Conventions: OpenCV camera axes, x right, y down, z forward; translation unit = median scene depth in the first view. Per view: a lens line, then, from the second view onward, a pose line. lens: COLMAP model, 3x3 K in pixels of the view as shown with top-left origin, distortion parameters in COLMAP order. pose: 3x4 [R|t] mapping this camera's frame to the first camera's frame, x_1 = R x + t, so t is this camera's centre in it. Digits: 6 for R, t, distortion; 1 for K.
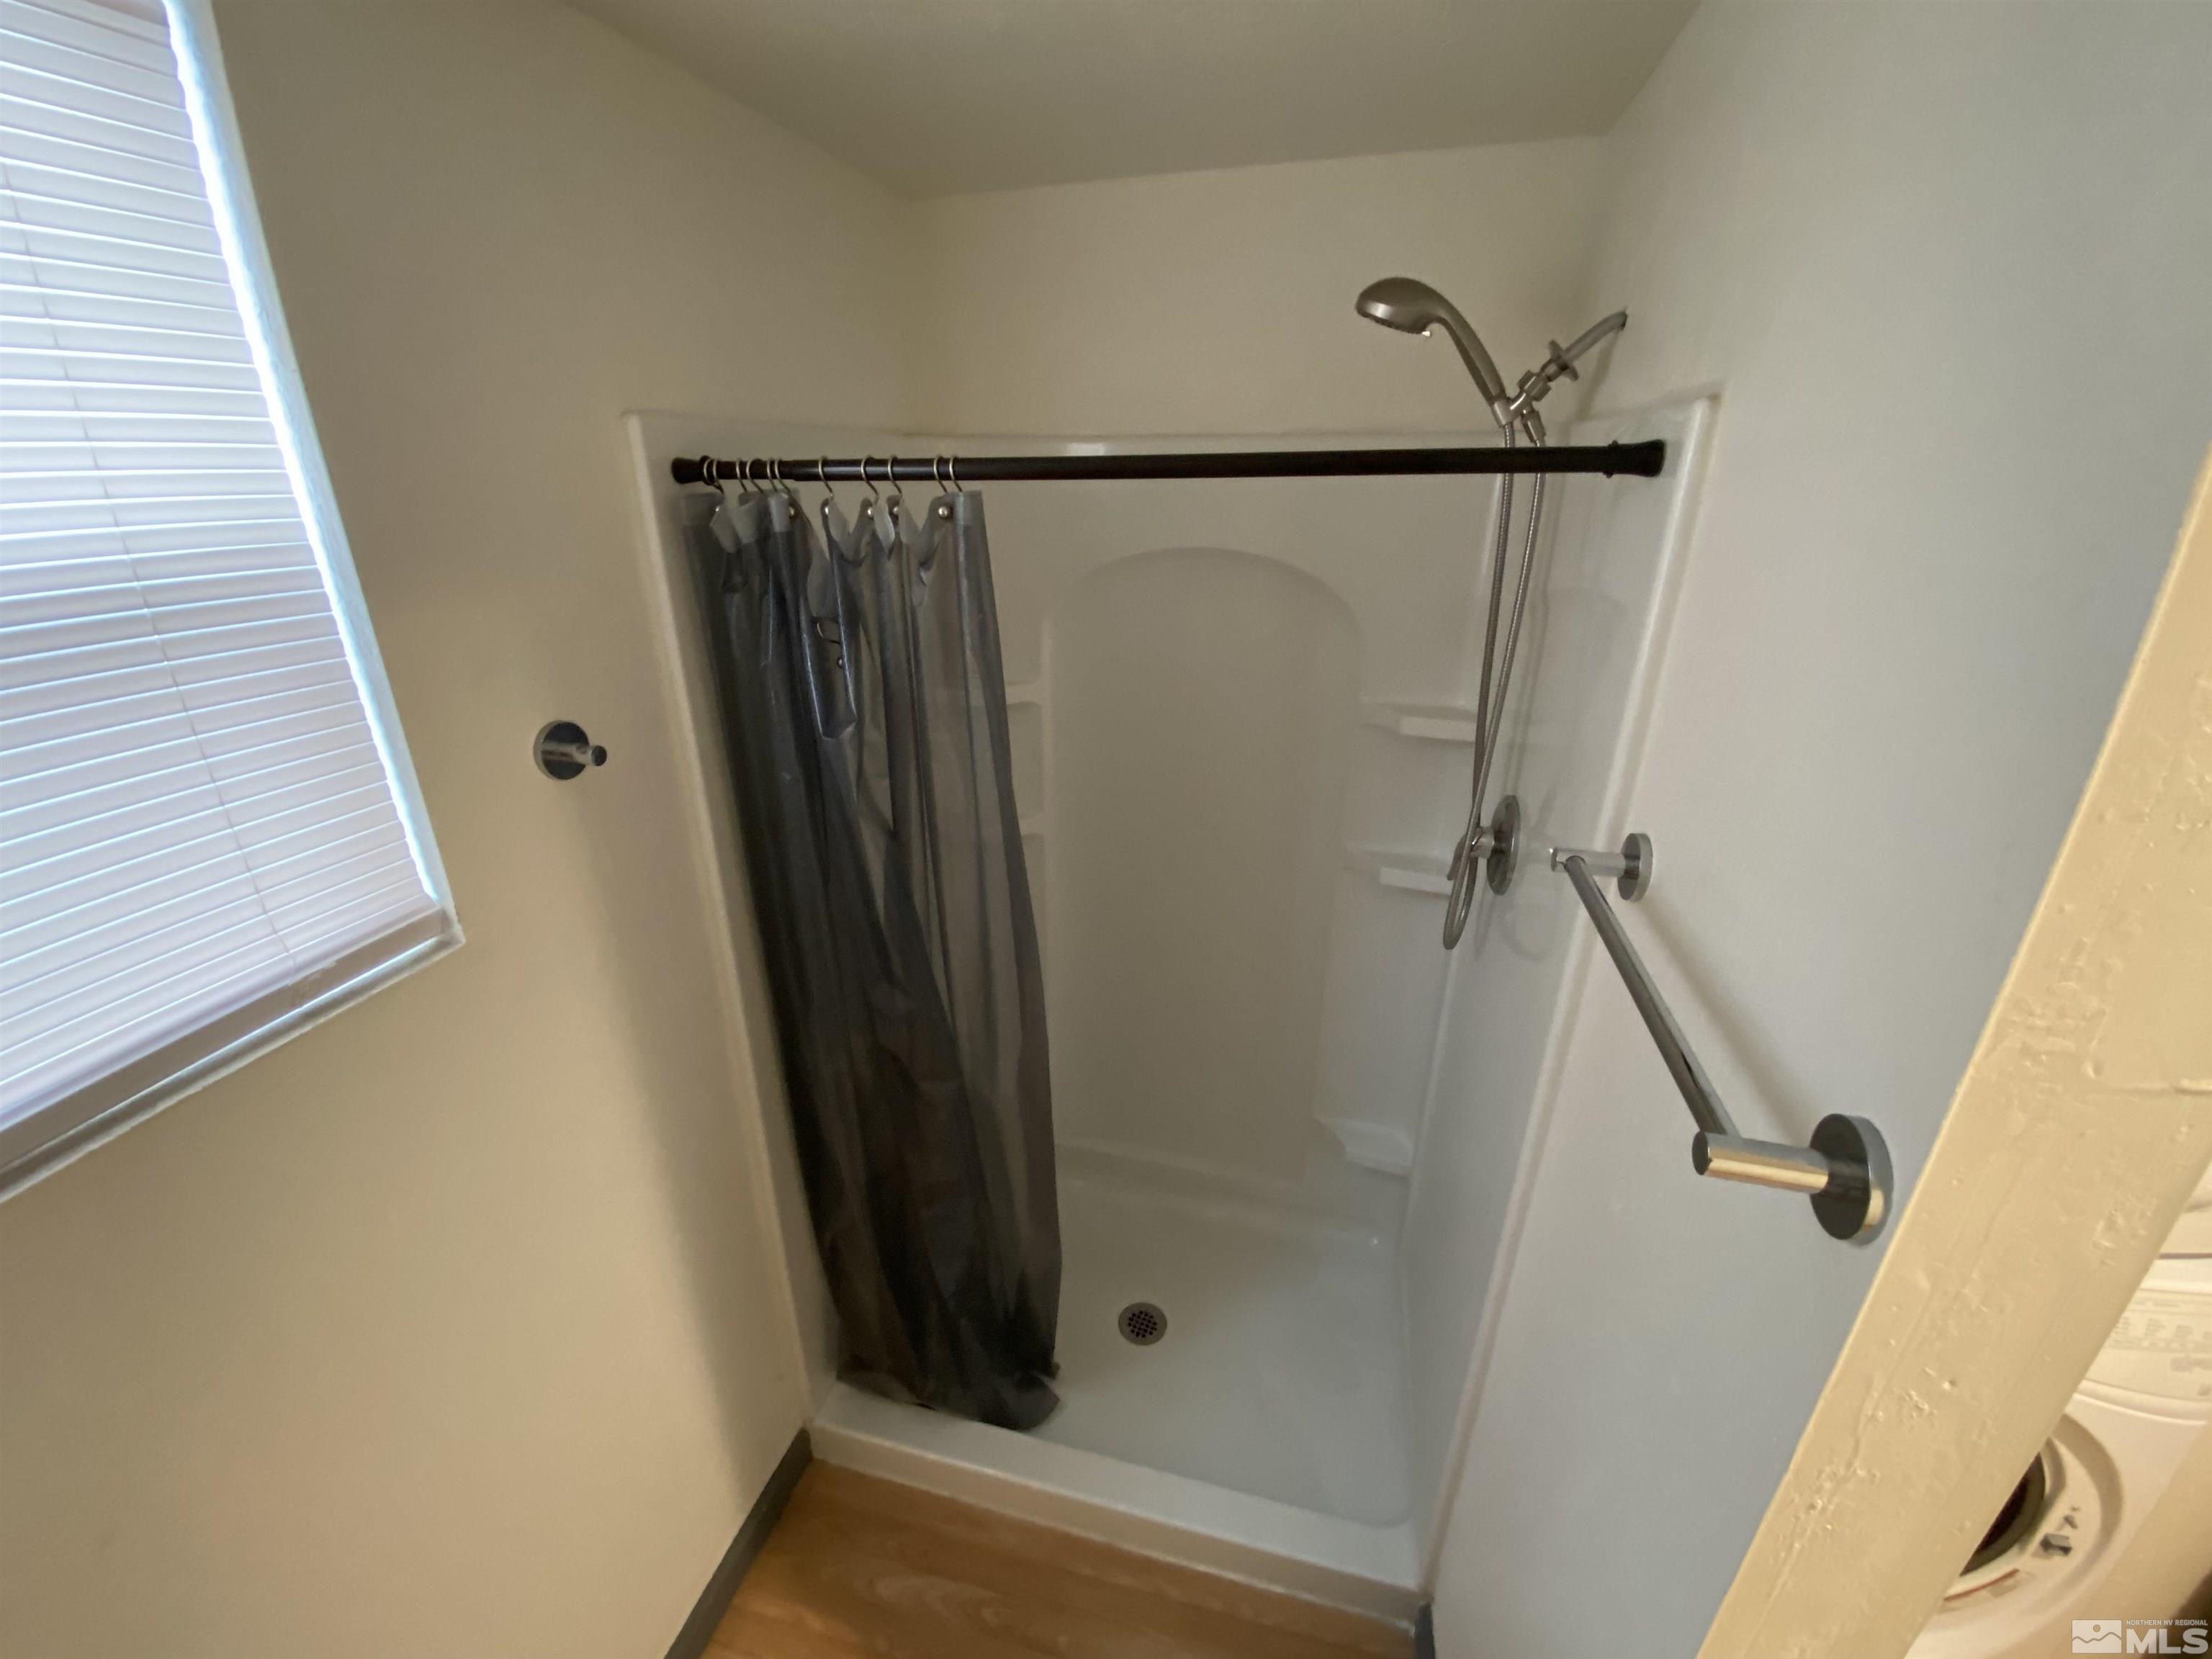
lens RADIAL K [[893.9, 0, 1111.8], [0, 893.9, 830.2], [0, 0, 1]] dist [0.001550, -0.009084]
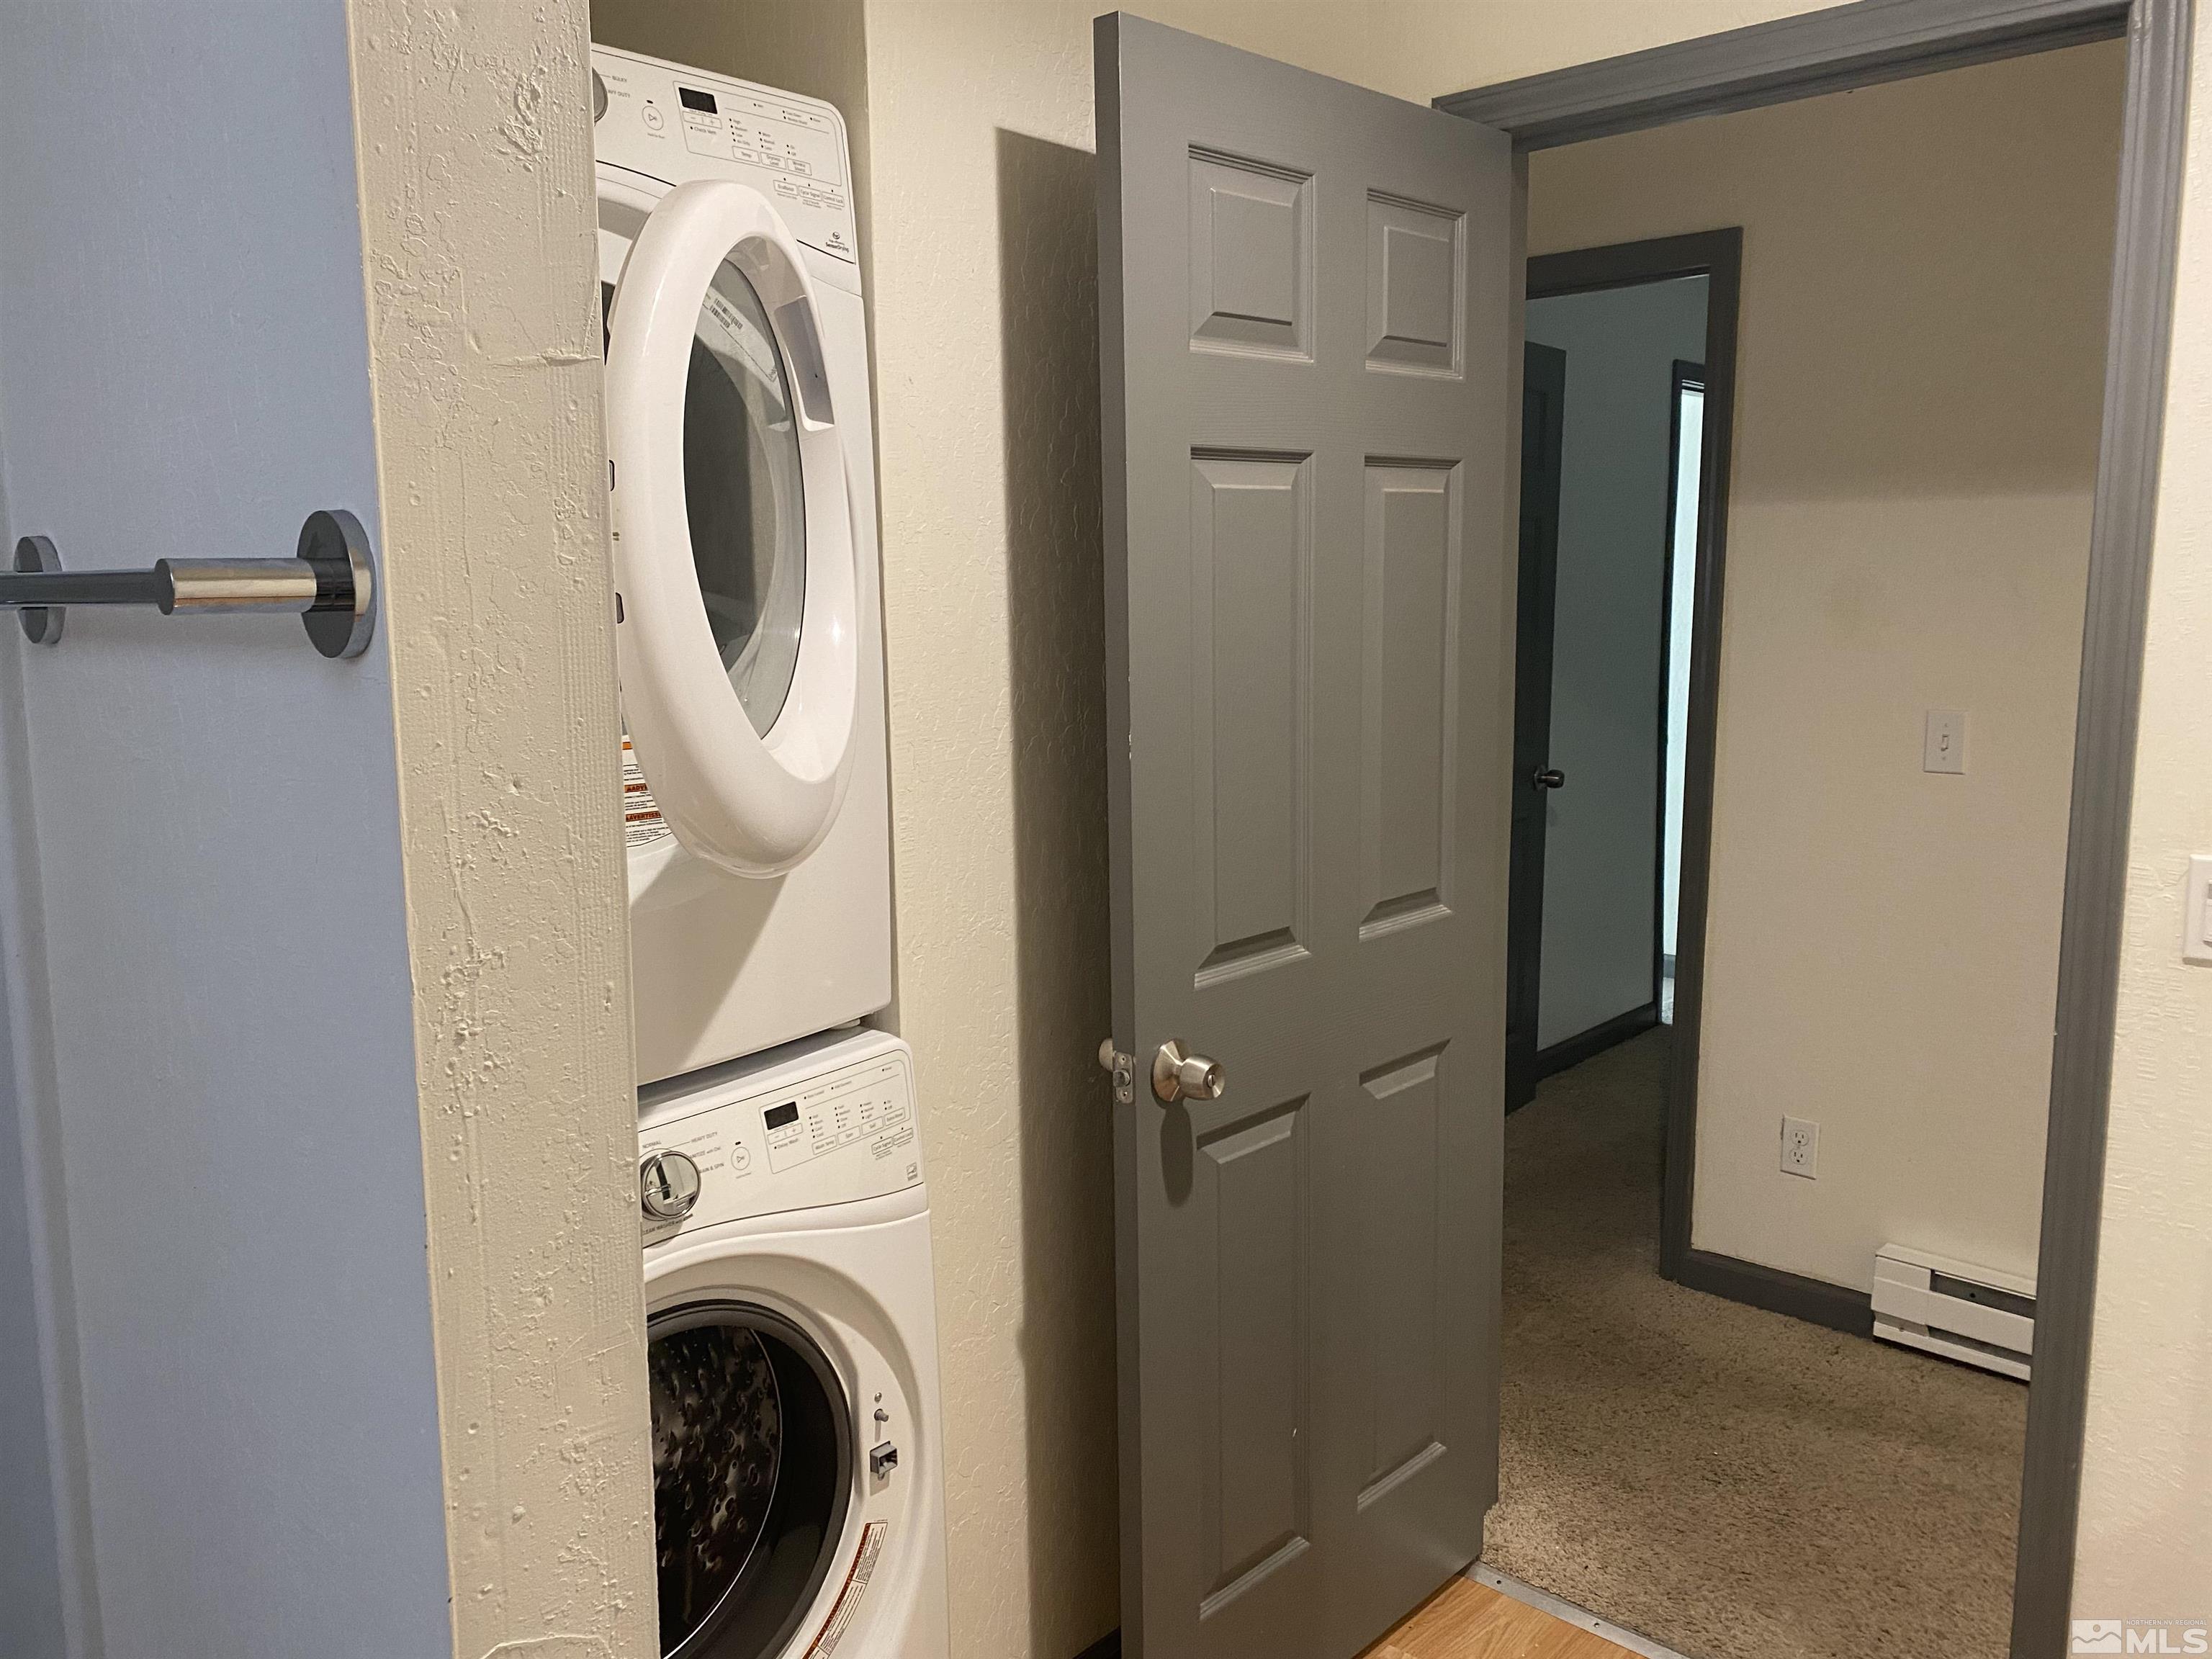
lens RADIAL K [[1679.1, 0, 1088.3], [0, 1679.1, 811.4], [0, 0, 1]] dist [0.037170, -0.037367]
pose [[0.480732, -0.129864, 0.867198, -0.102376], [0.343323, 0.937892, -0.049871, 0.409116], [-0.806862, 0.321704, 0.495460, -0.124053]]
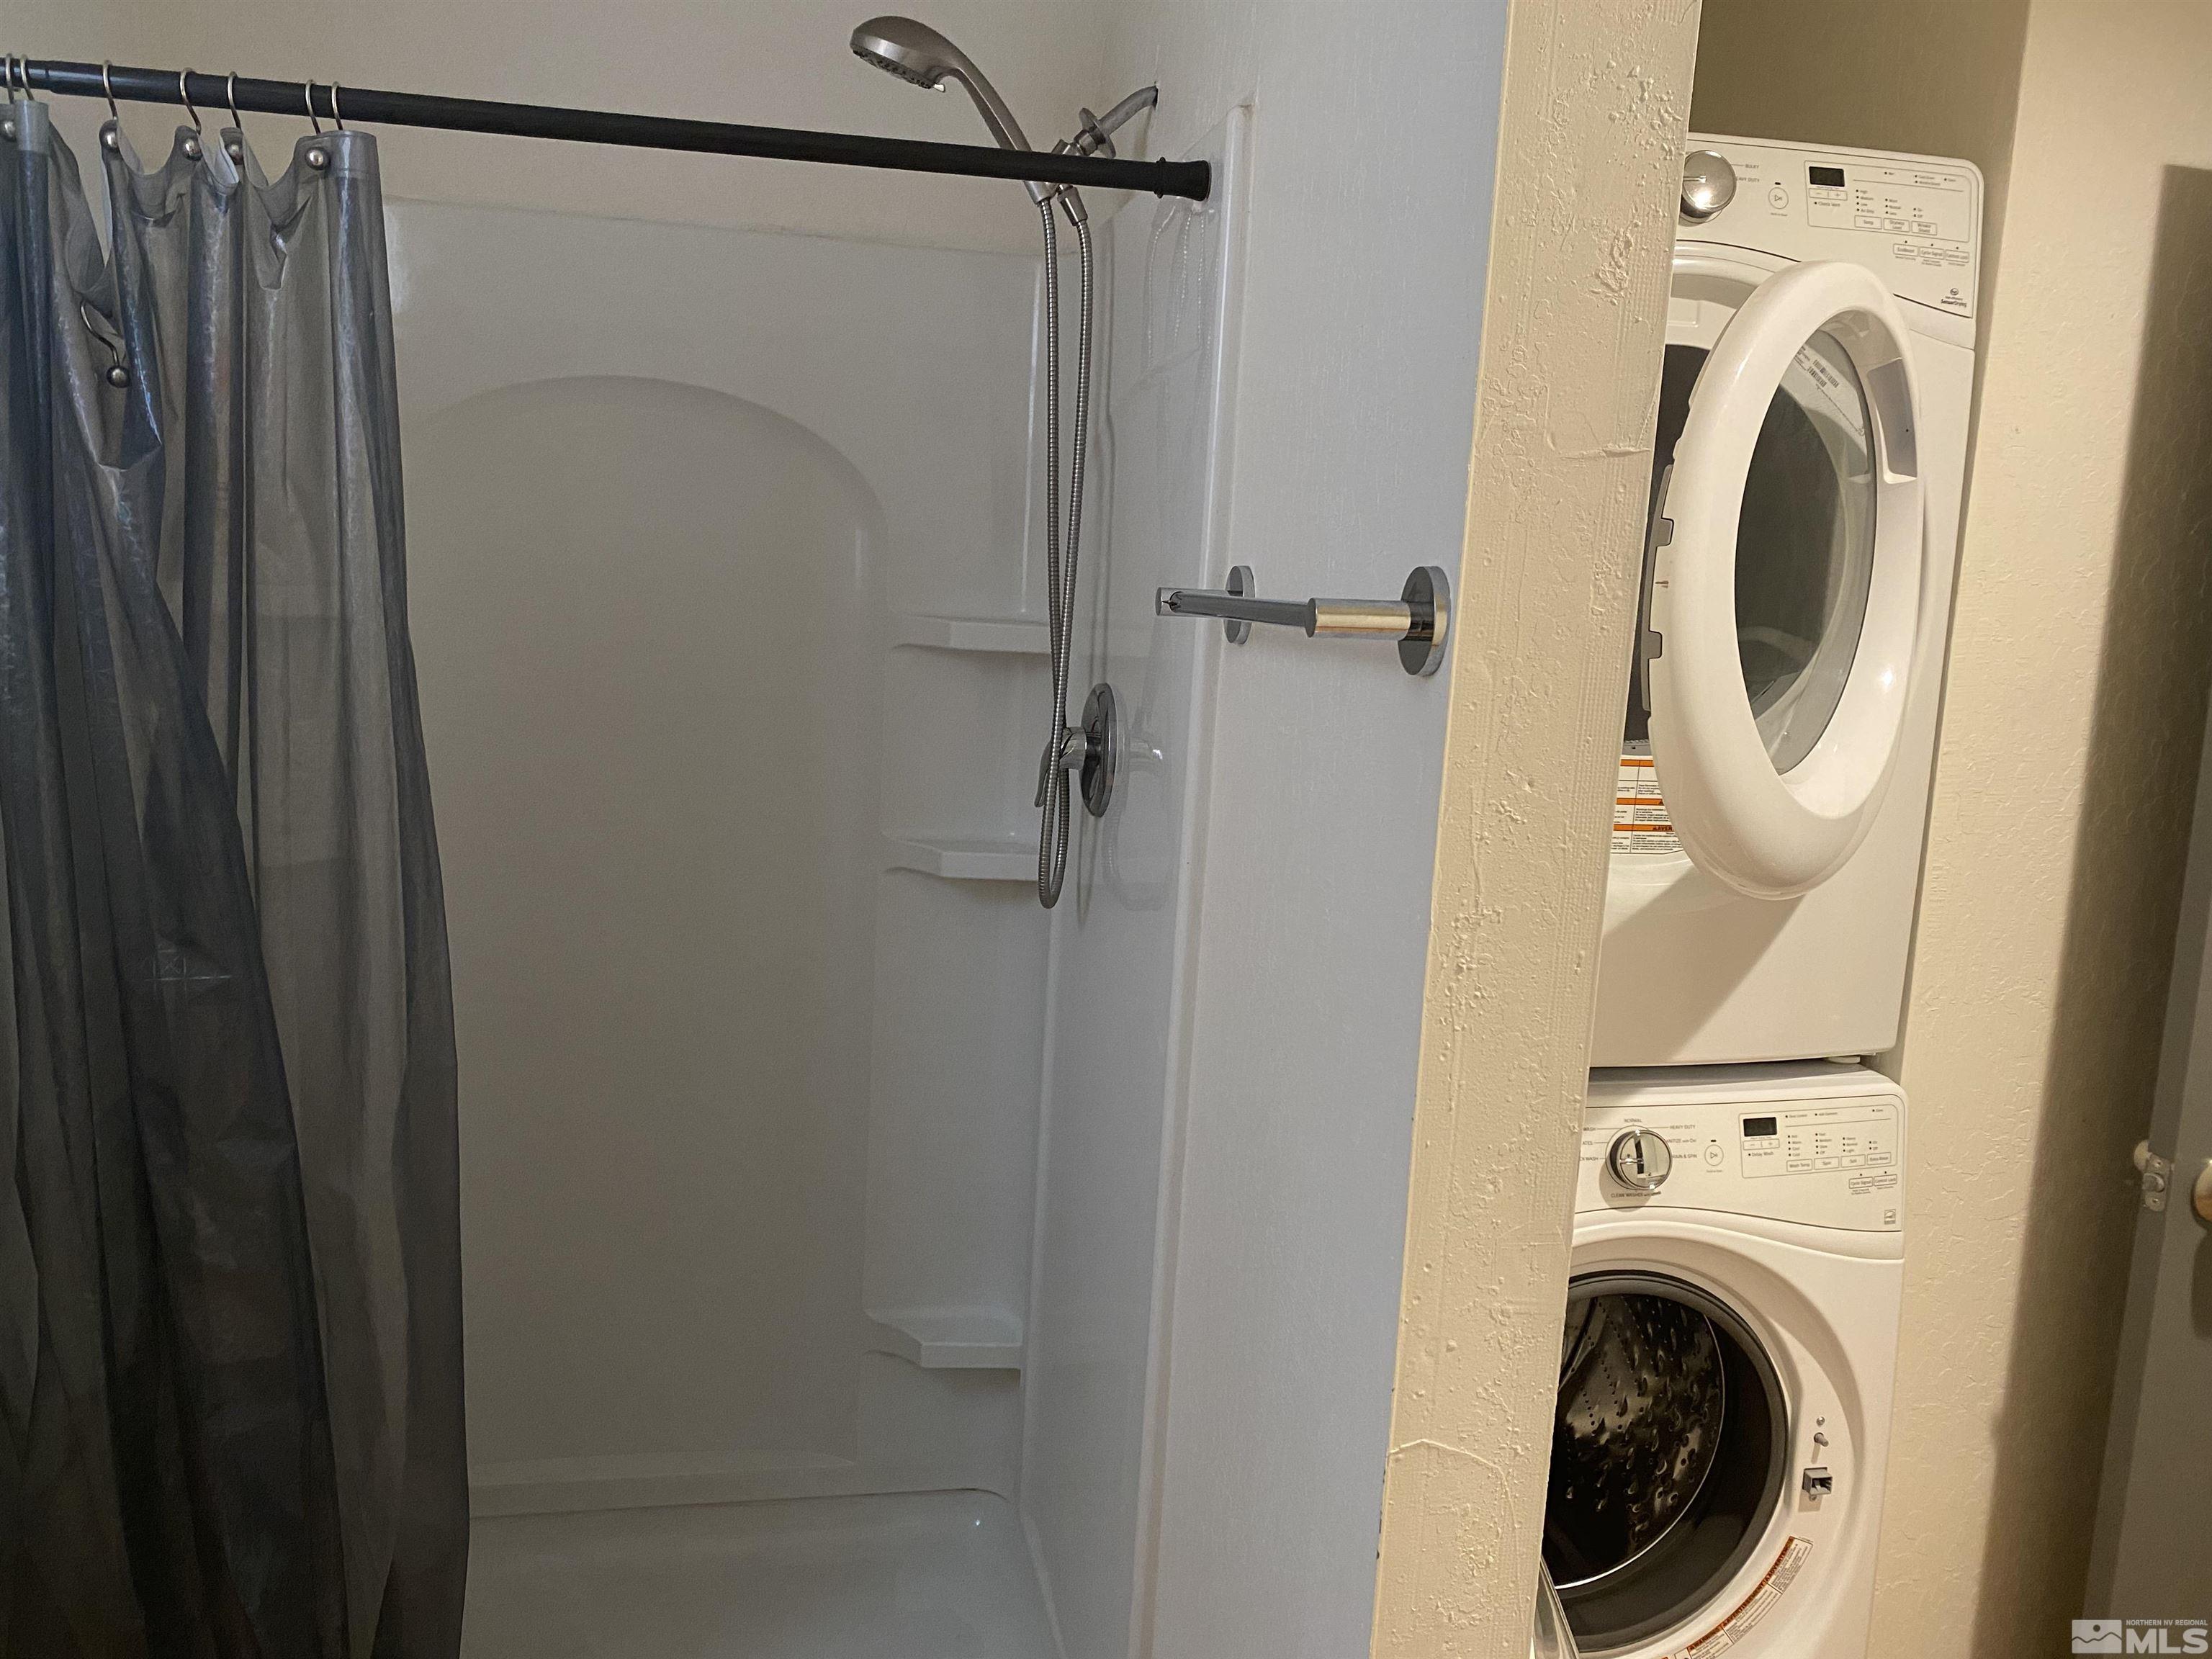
lens RADIAL K [[1679.1, 0, 1122.7], [0, 1679.1, 822.1], [0, 0, 1]] dist [0.037170, -0.037367]
pose [[0.900375, -0.023832, 0.434461, -0.196921], [0.119411, 0.973696, -0.194056, 0.451636], [-0.418408, 0.226603, 0.879537, -0.288869]]
